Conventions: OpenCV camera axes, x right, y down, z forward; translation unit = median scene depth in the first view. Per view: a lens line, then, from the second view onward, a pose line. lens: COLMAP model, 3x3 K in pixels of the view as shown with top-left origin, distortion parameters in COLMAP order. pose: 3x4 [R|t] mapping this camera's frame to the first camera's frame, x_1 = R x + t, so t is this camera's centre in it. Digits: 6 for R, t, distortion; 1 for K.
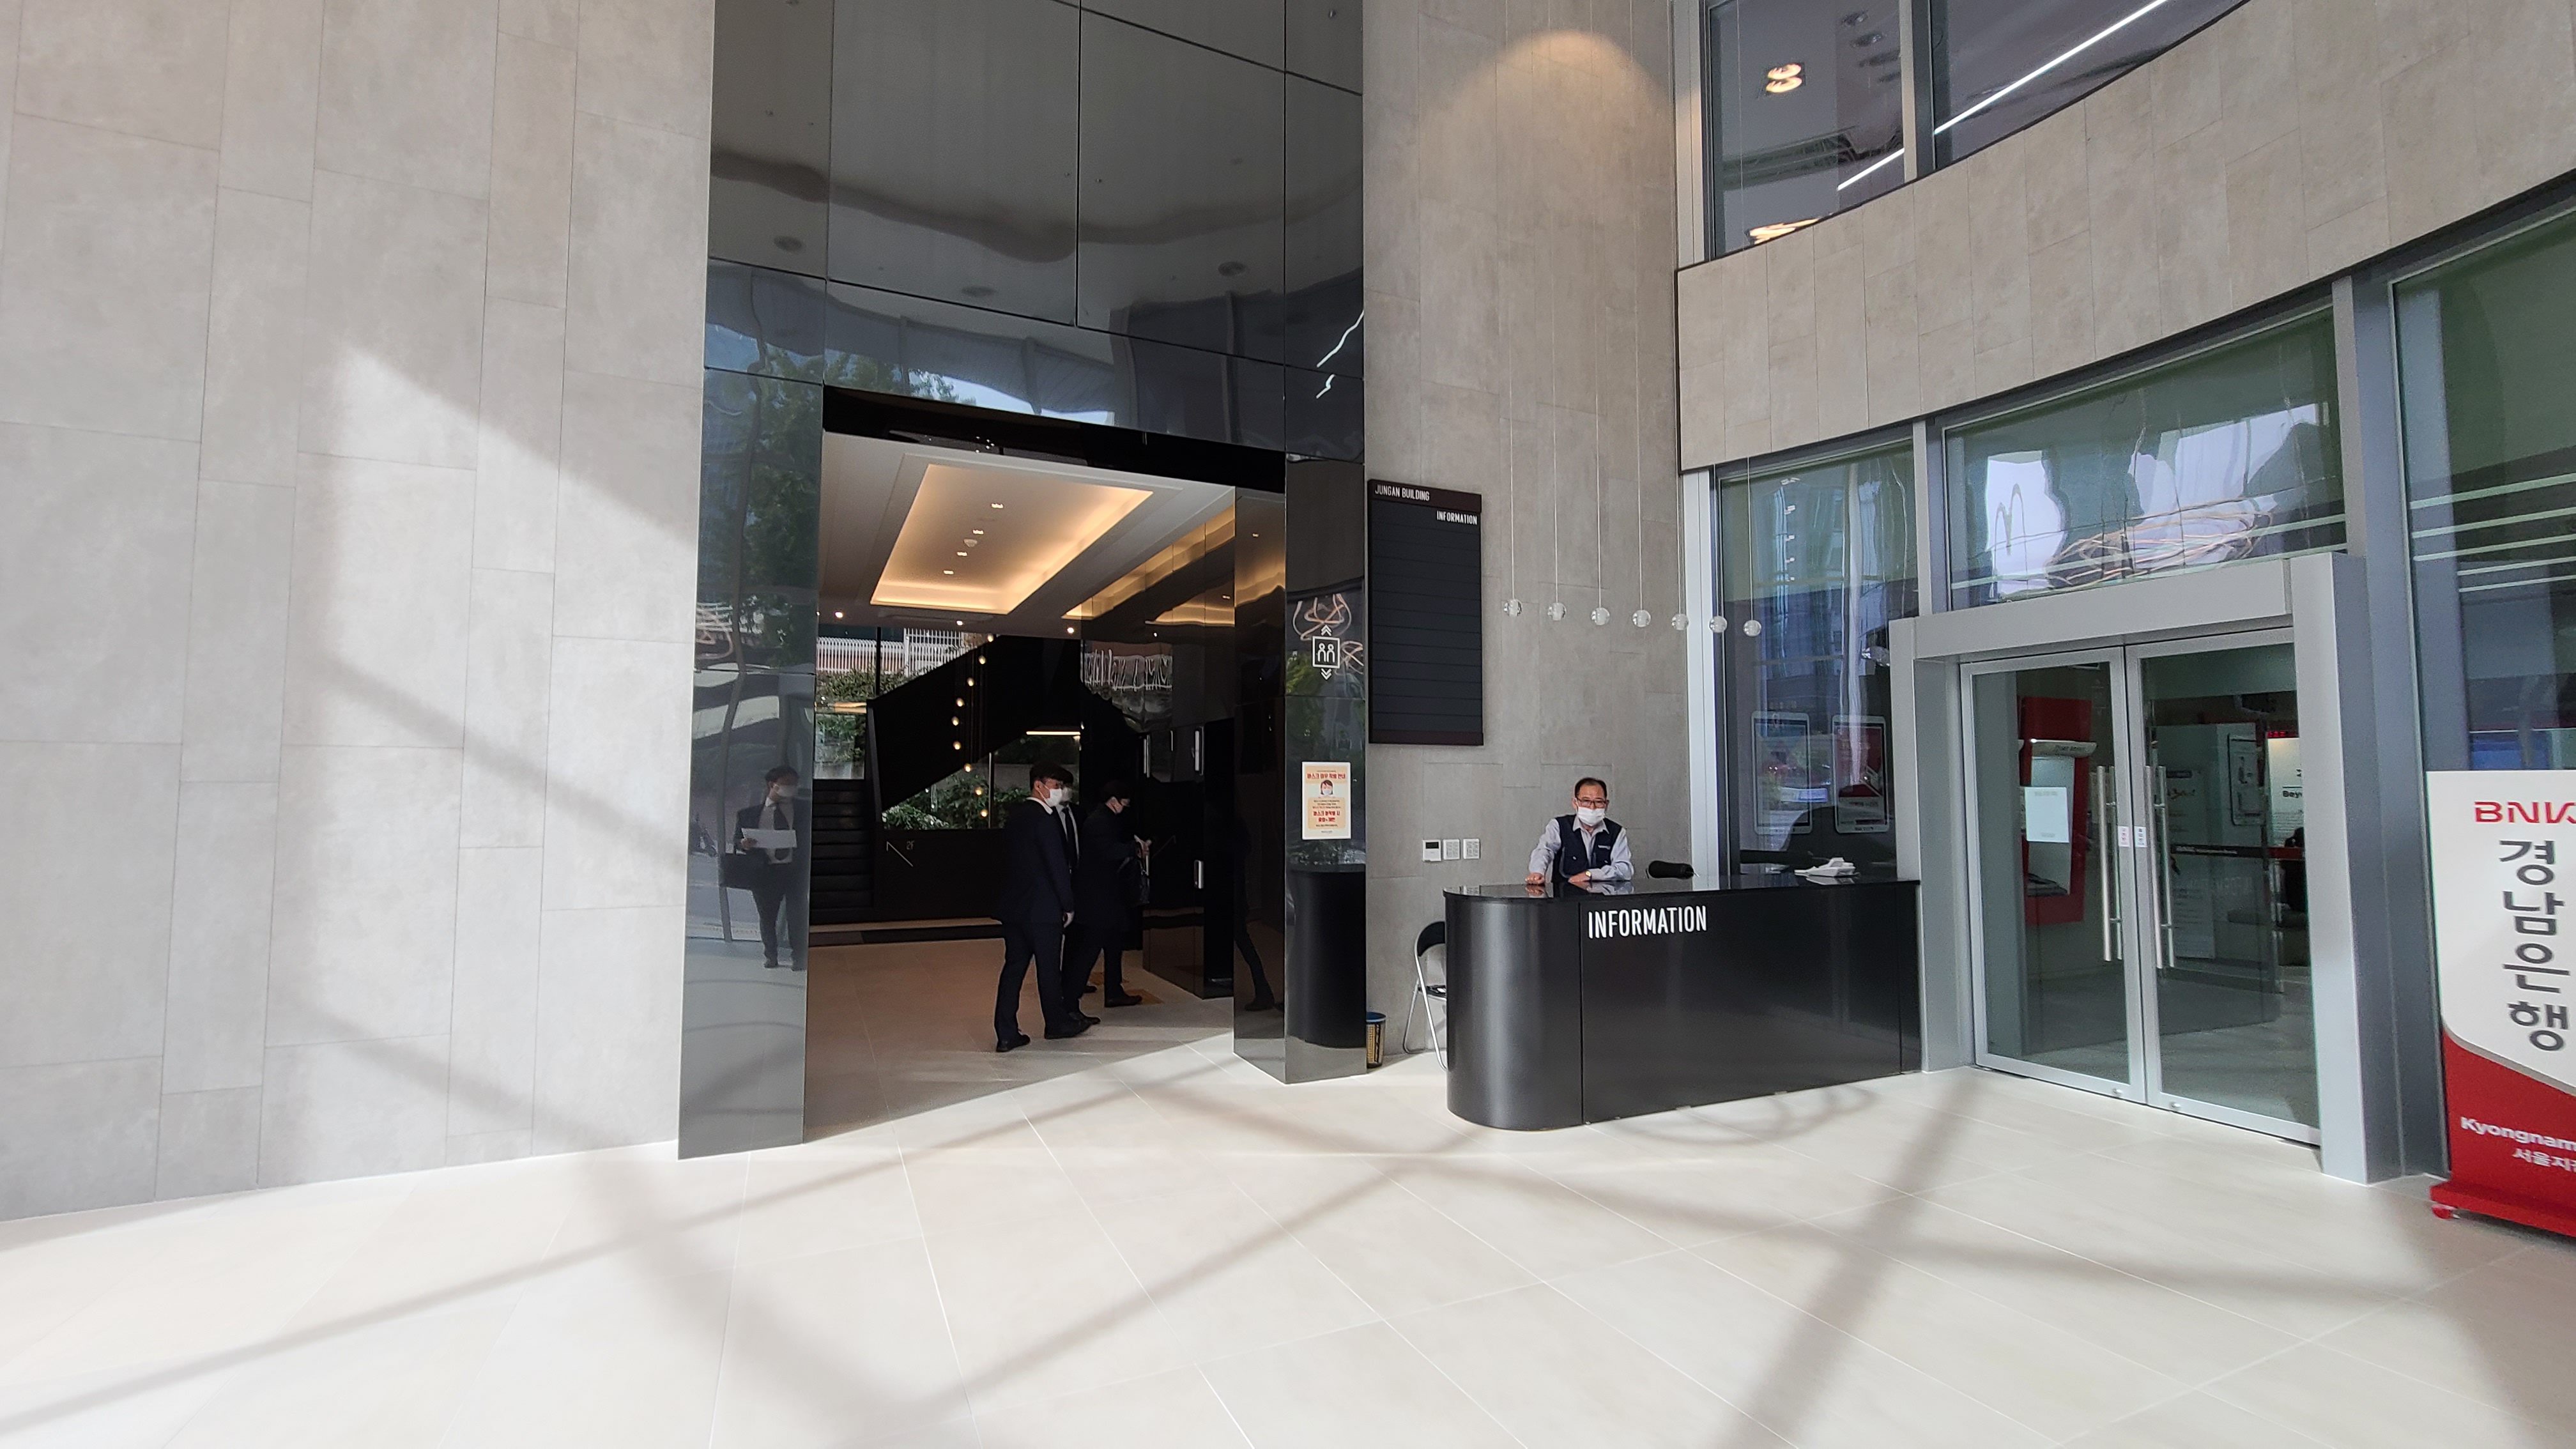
lens RADIAL K [[1058.6, 0, 1296.0], [0, 1058.6, 726.4], [0, 0, 1]] dist [-0.000143, -0.000064]
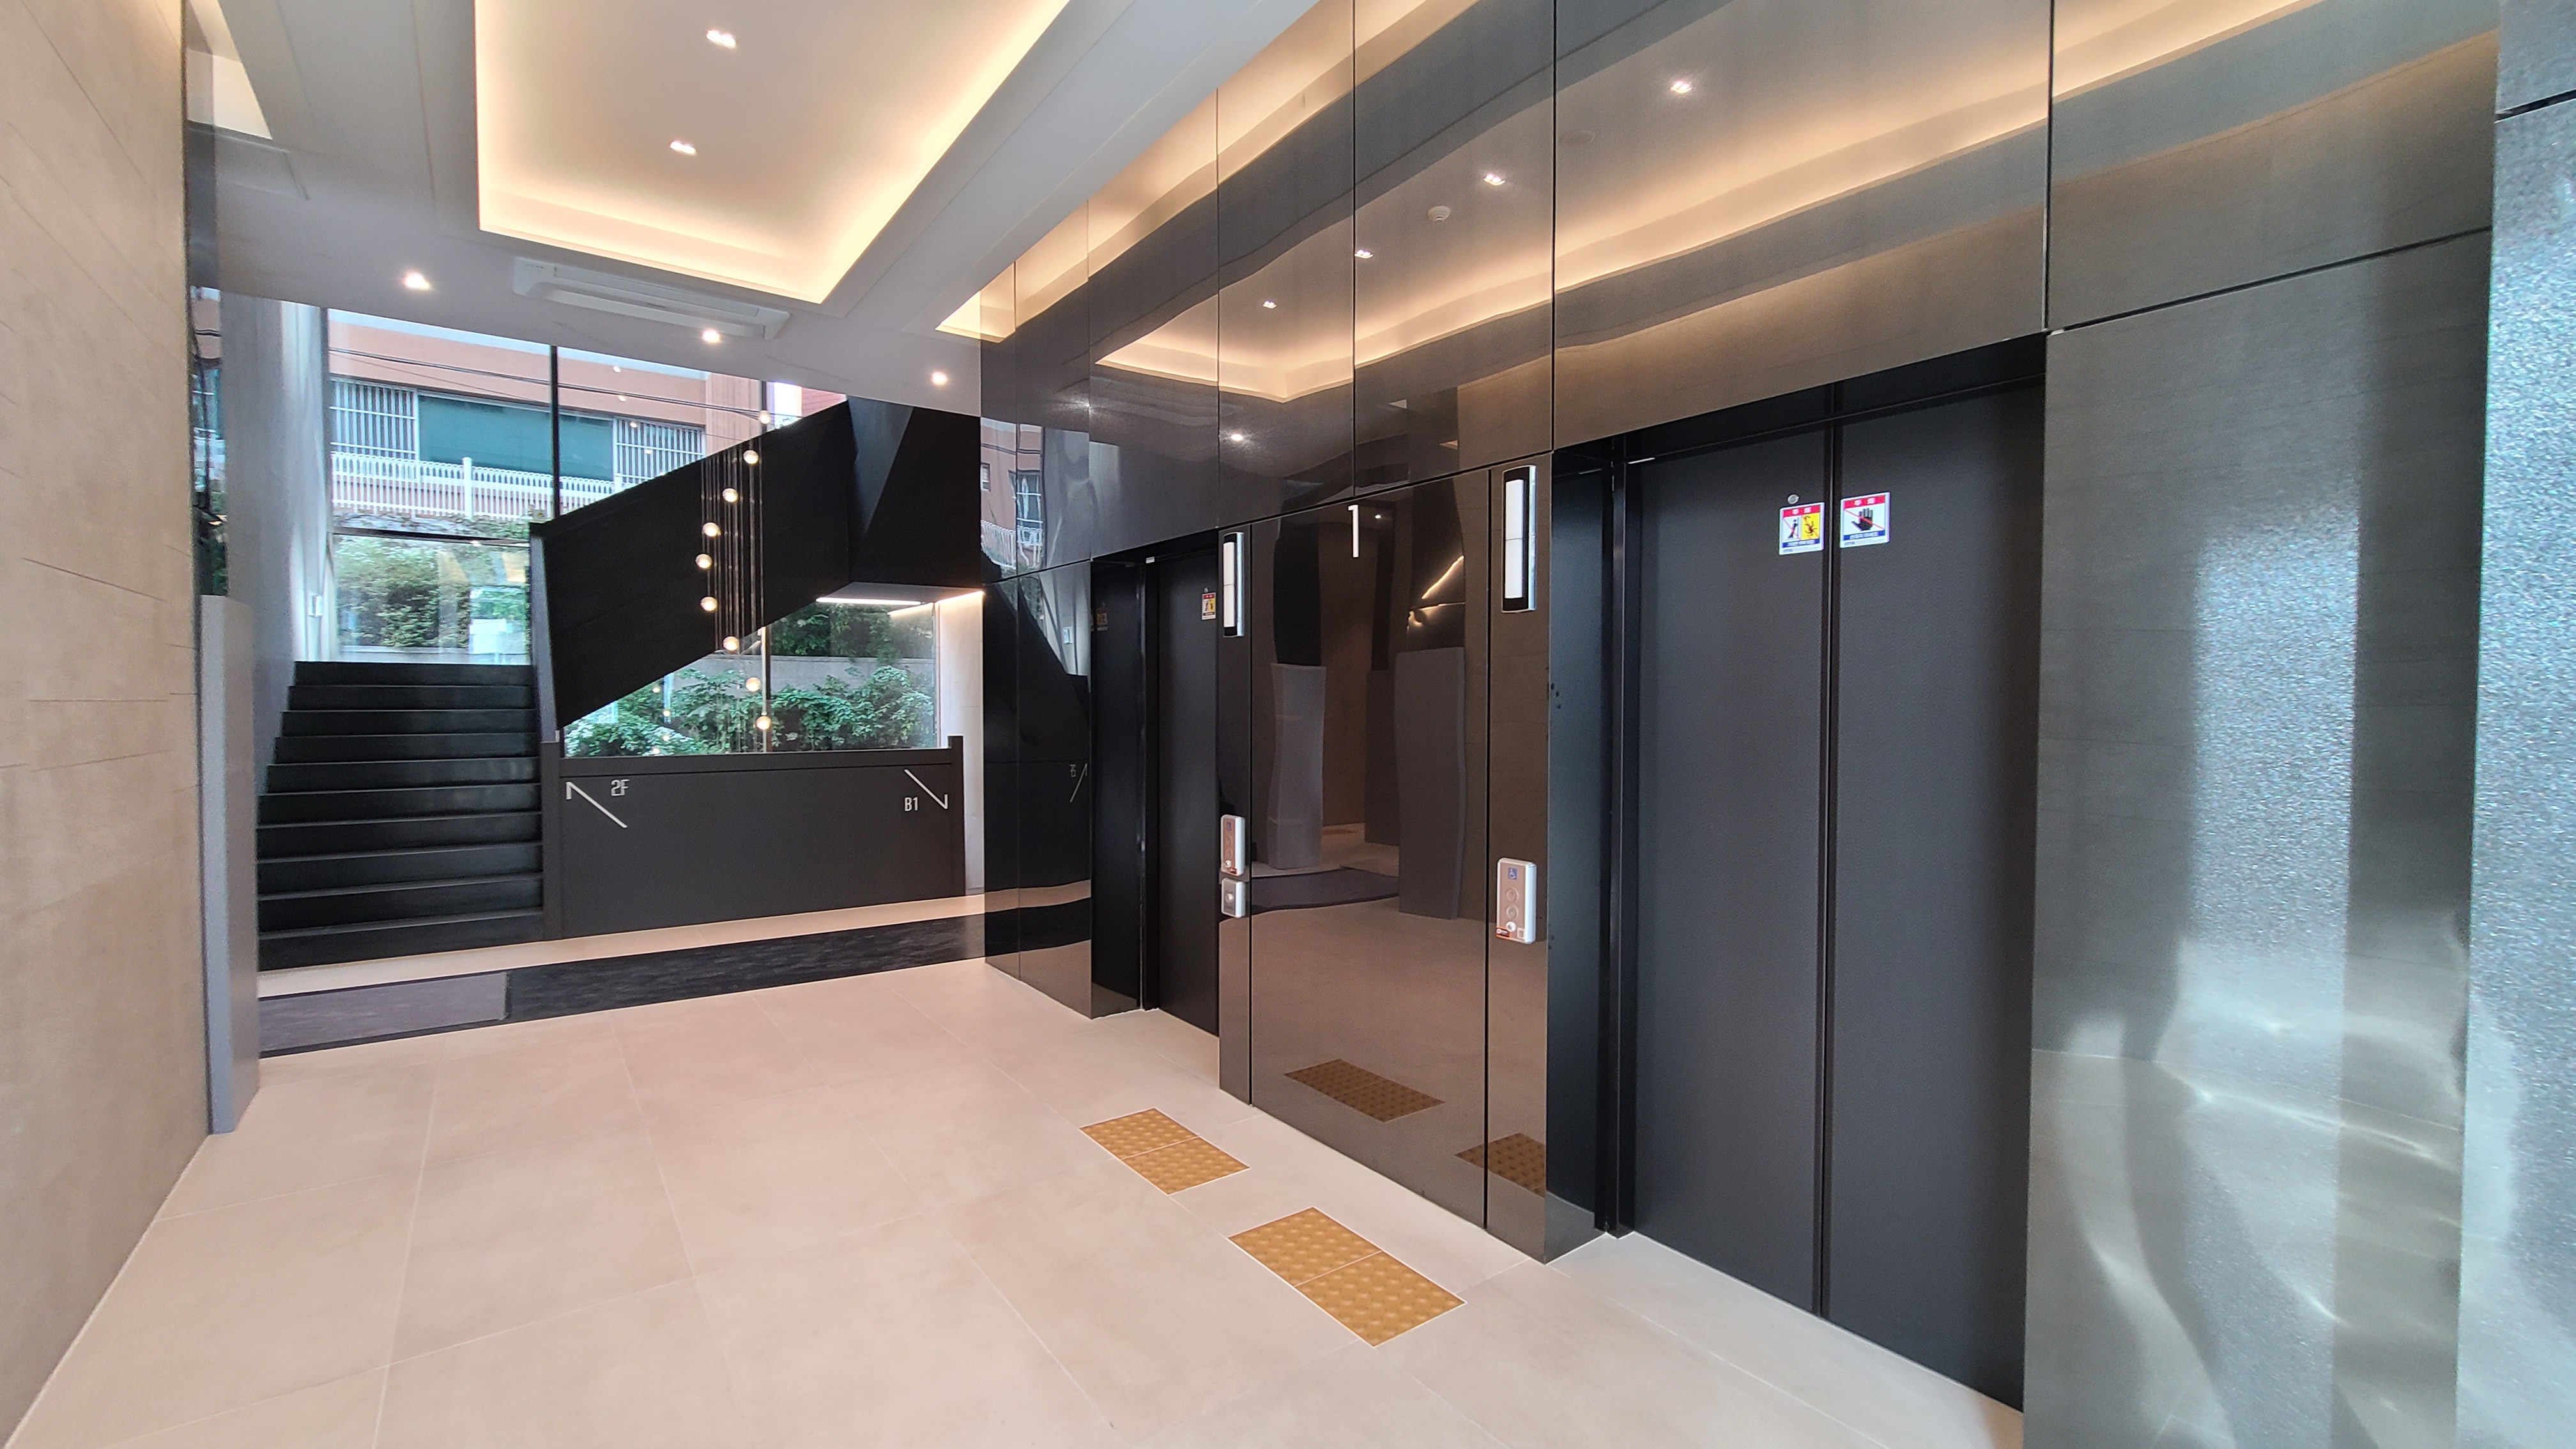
lens RADIAL K [[1058.6, 0, 1271.4], [0, 1058.6, 725.9], [0, 0, 1]] dist [-0.000143, -0.000064]
pose [[0.982456, -0.010001, 0.186228, -0.130034], [-0.006589, 0.996077, 0.088250, 0.029775], [-0.186379, -0.087929, 0.978535, 0.382680]]
